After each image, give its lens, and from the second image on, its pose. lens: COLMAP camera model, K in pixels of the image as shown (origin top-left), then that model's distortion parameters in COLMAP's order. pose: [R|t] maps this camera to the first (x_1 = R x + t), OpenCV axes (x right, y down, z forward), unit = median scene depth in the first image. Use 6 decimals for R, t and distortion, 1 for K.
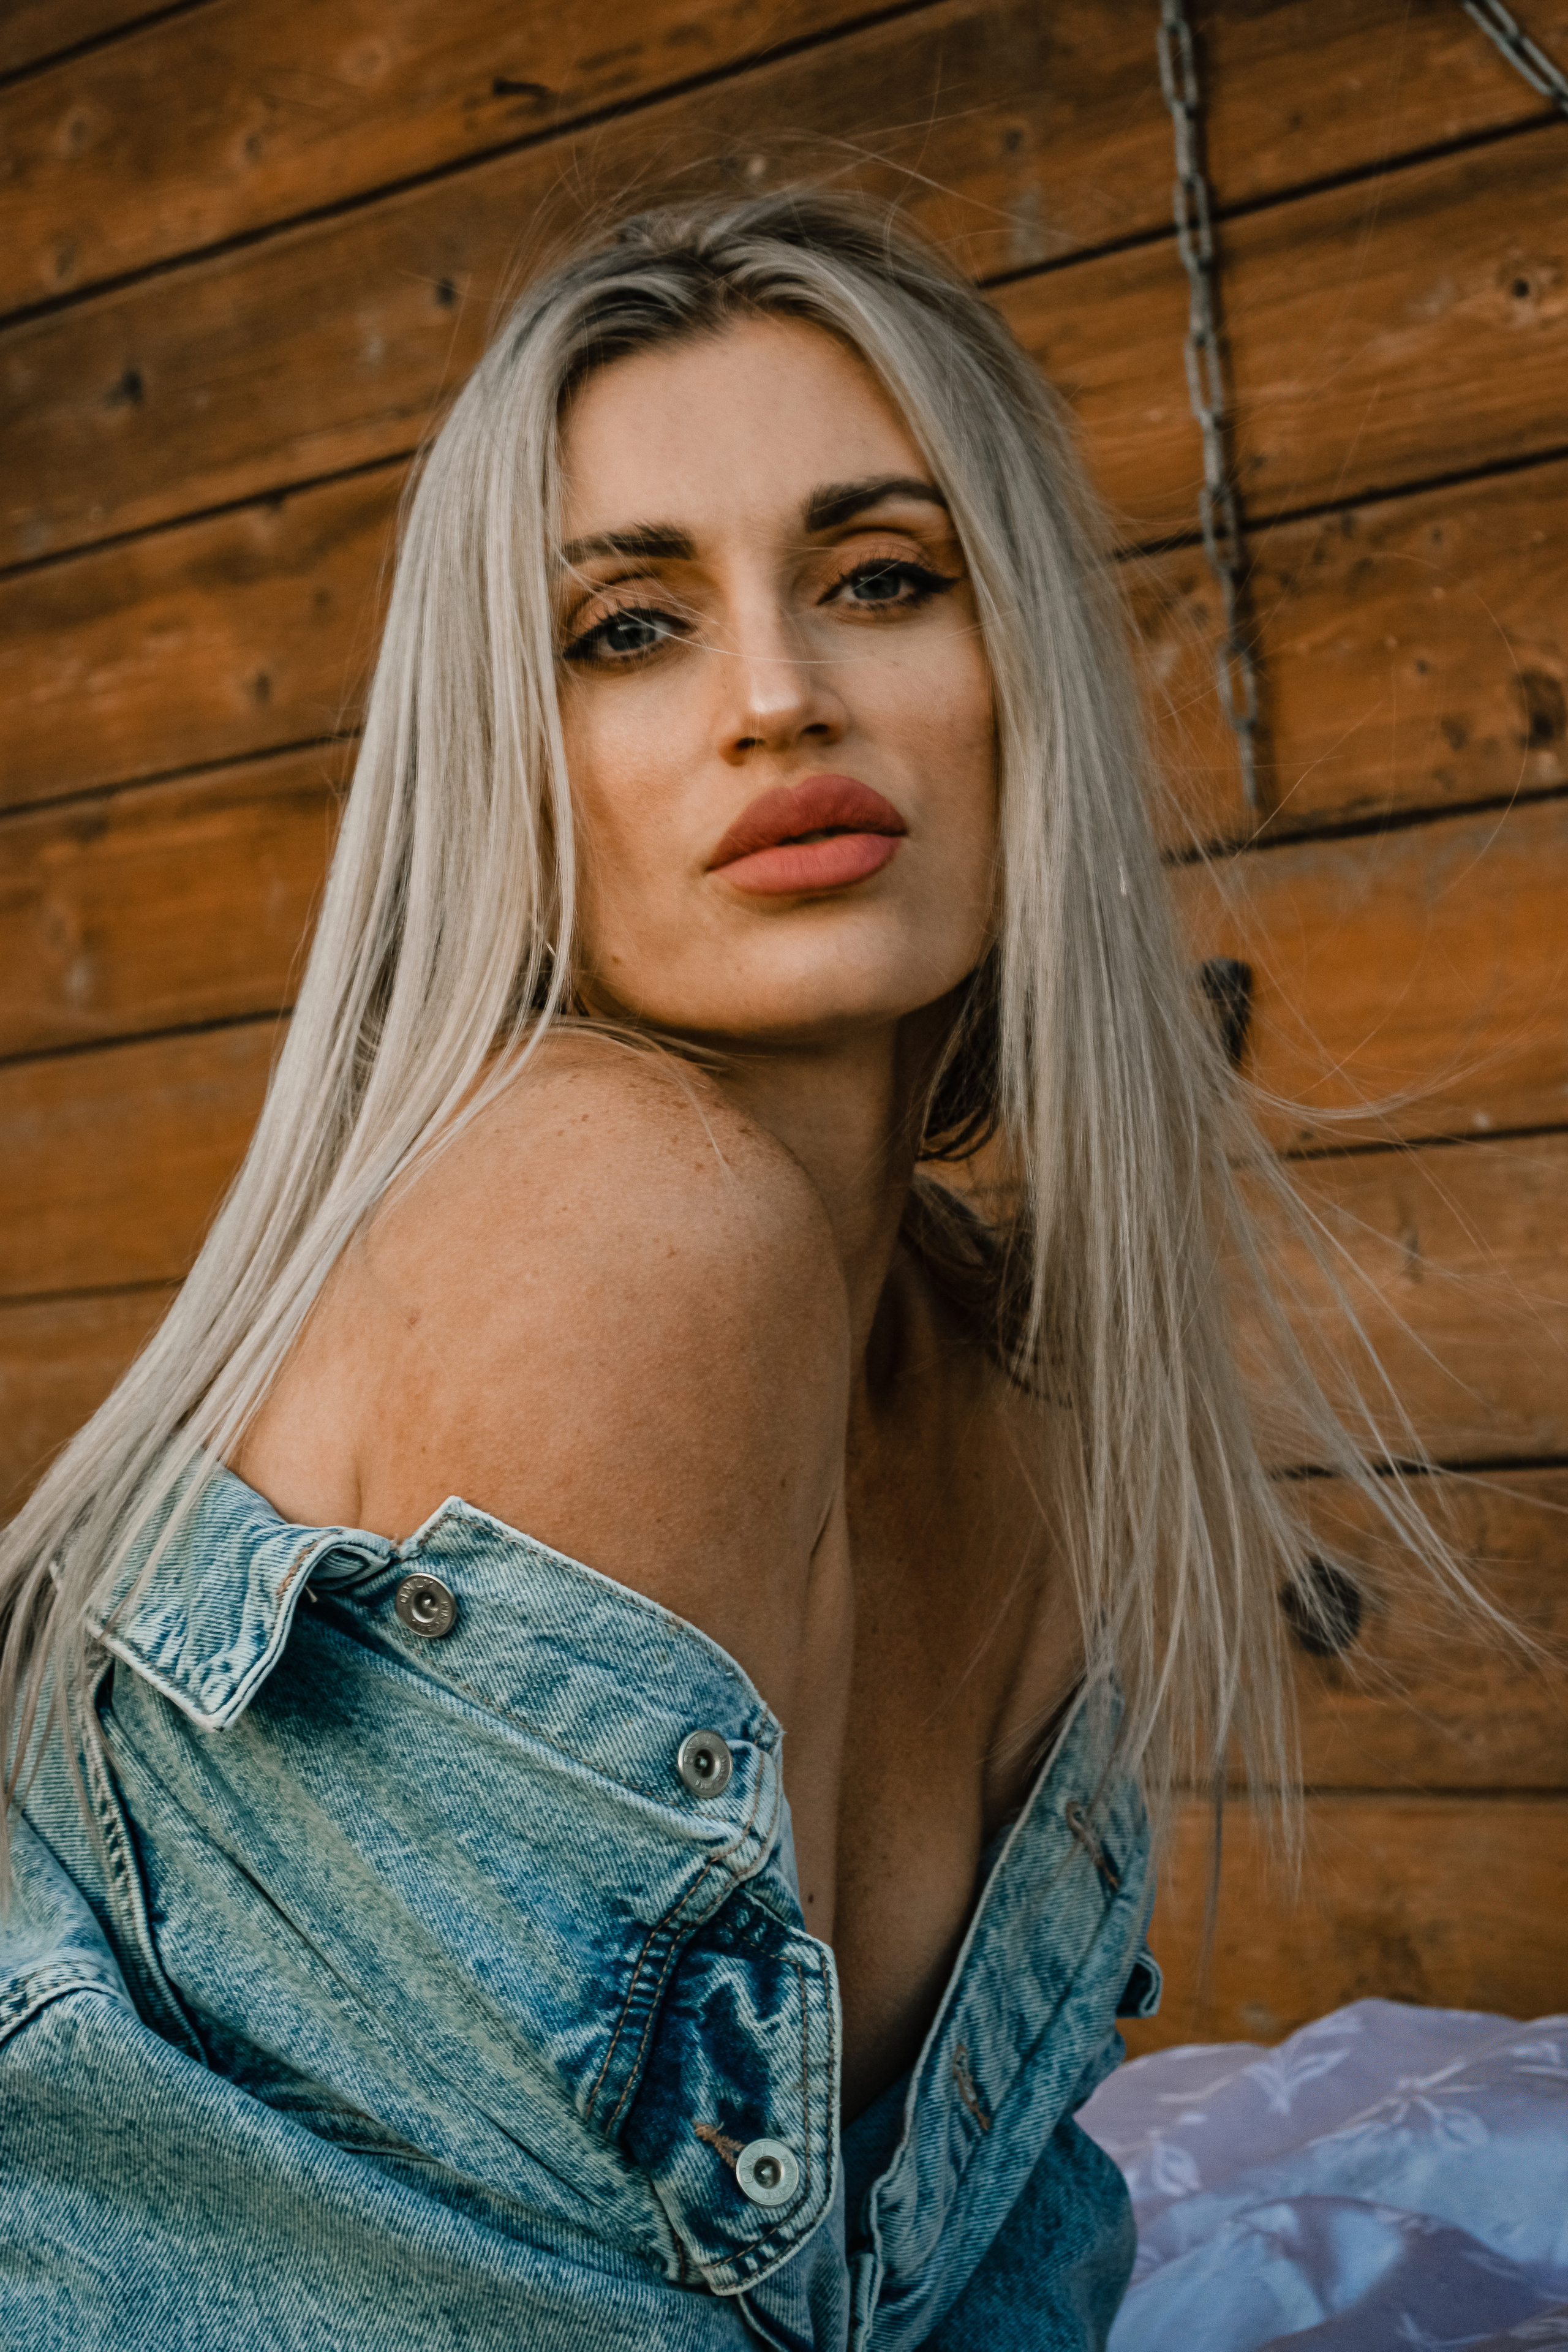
lens RADIAL K [[5401.6, 0, 781.4], [0, 5401.6, 1197.0], [0, 0, 1]] dist [0.032462, 0.135144]
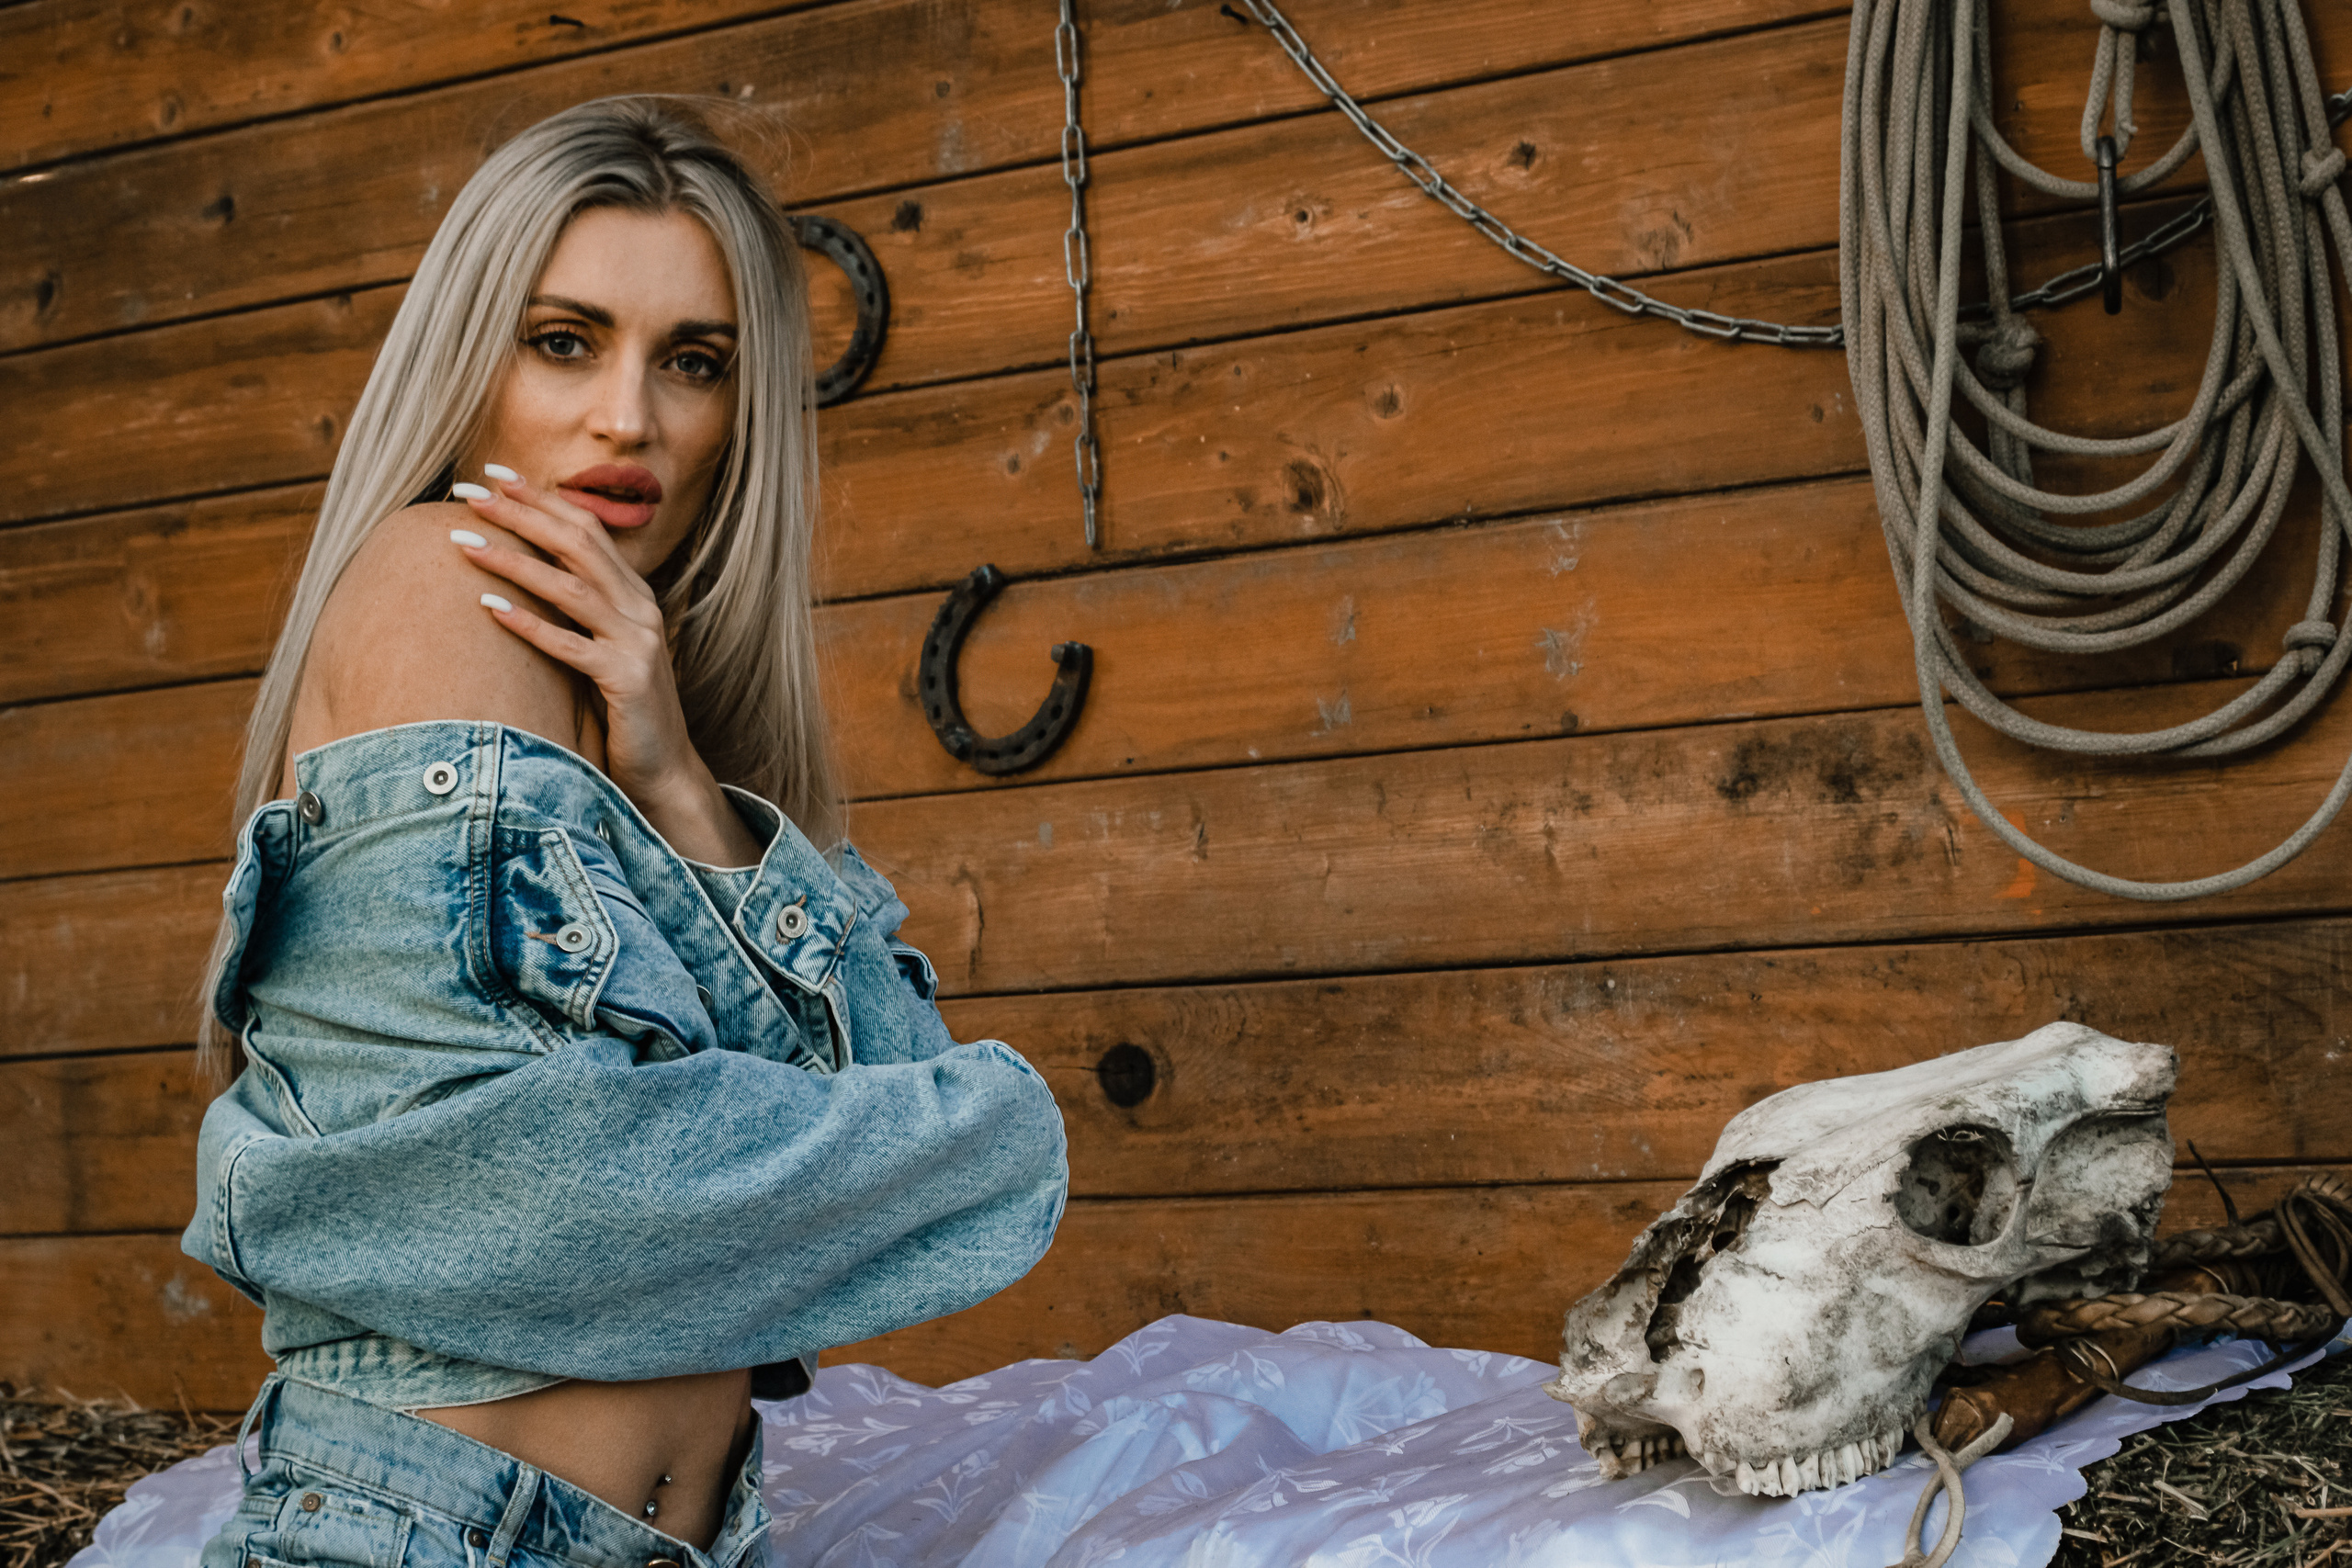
lens RADIAL K [[5047.2, 0, 1176.0], [0, 5047.2, 784.0], [0, 0, 1]] dist [0.029389, 0.031572]
pose [[0.977144, 0.045966, 0.207548, -0.183345], [-0.037151, 0.998242, -0.046174, 0.059828], [-0.209306, 0.037408, 0.977134, -0.381589]]
